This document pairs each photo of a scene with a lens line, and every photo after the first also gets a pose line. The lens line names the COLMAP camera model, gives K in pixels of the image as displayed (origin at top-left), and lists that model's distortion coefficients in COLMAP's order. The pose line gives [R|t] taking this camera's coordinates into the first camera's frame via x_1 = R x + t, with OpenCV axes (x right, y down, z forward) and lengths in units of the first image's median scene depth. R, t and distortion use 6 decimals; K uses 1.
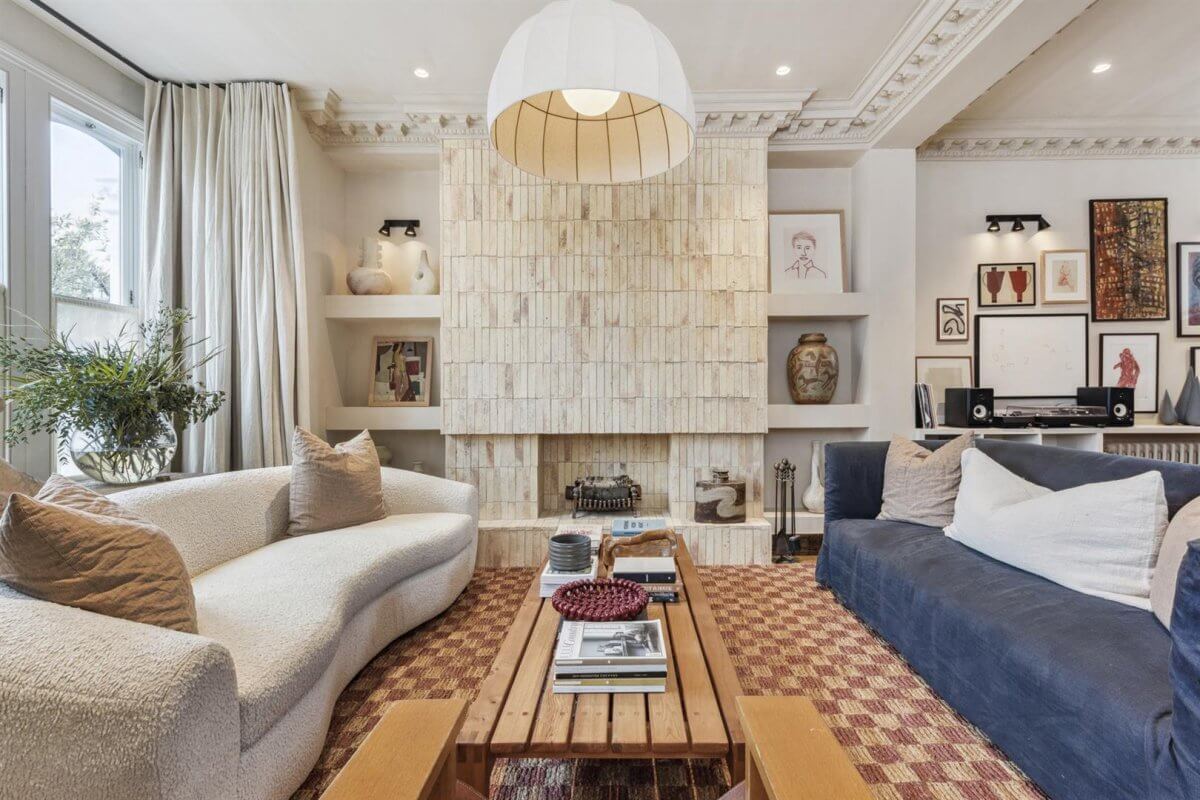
lens RADIAL K [[556.1, 0, 602.7], [0, 556.1, 391.3], [0, 0, 1]] dist [0.010277, -0.000099]
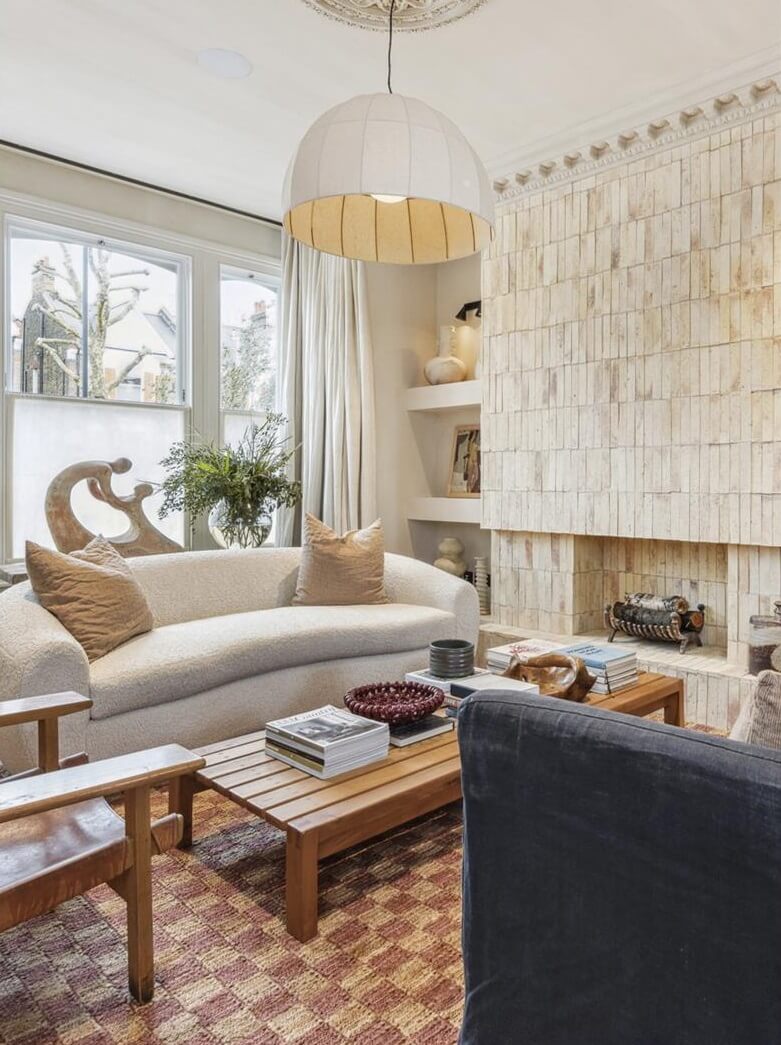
lens RADIAL K [[724.2, 0, 447.6], [0, 724.2, 476.9], [0, 0, 1]] dist [0.024466, -0.001019]
pose [[0.731730, 0.001293, -0.681593, 0.495811], [-0.004667, 0.999984, -0.003114, -0.005384], [0.681579, 0.005459, 0.731725, 0.074162]]
